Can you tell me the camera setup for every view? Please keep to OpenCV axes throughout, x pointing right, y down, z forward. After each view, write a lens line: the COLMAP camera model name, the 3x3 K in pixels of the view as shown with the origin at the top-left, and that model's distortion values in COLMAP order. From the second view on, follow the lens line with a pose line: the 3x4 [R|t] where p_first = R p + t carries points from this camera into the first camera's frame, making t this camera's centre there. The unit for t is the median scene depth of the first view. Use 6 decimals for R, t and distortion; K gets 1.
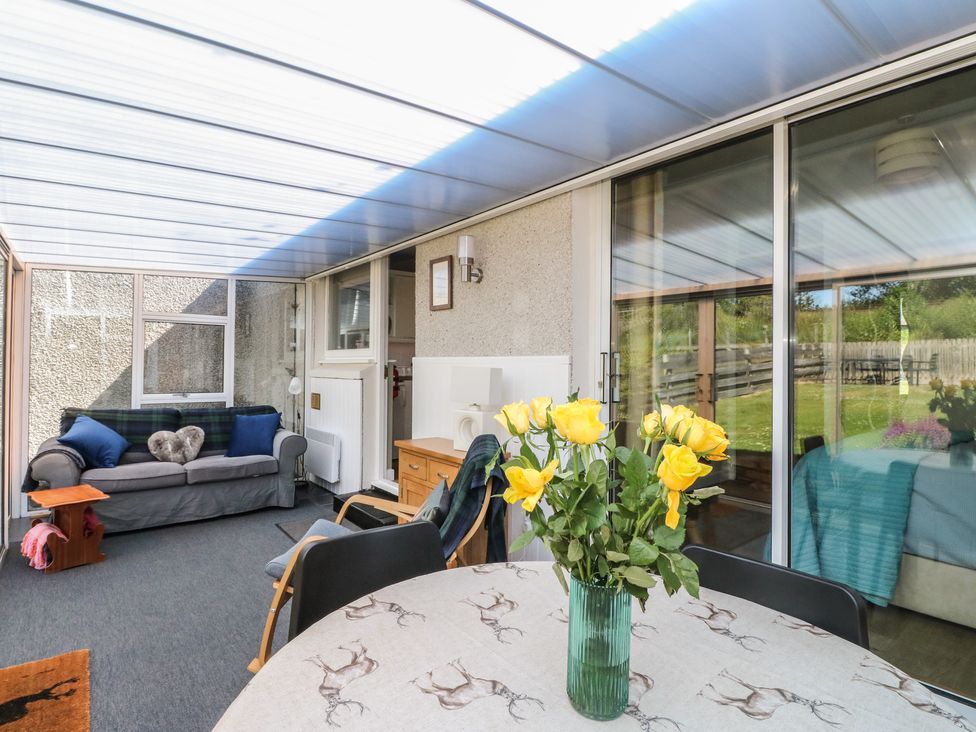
lens RADIAL K [[516.7, 0, 491.3], [0, 516.7, 355.6], [0, 0, 1]] dist [-0.003752, -0.001899]
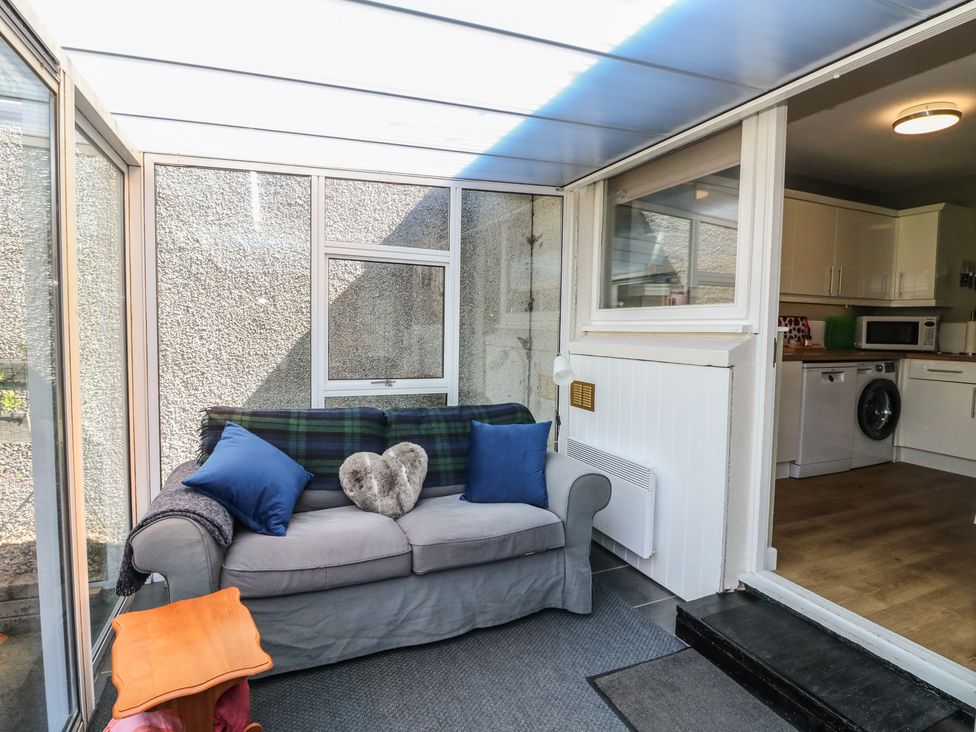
lens RADIAL K [[517.6, 0, 488.0], [0, 517.6, 366.0], [0, 0, 1]] dist [-0.000847, -0.000397]
pose [[0.961693, 0.029880, -0.272495, -0.364216], [-0.006616, 0.996282, 0.085895, 0.006024], [0.274049, -0.080802, 0.958315, 0.520563]]
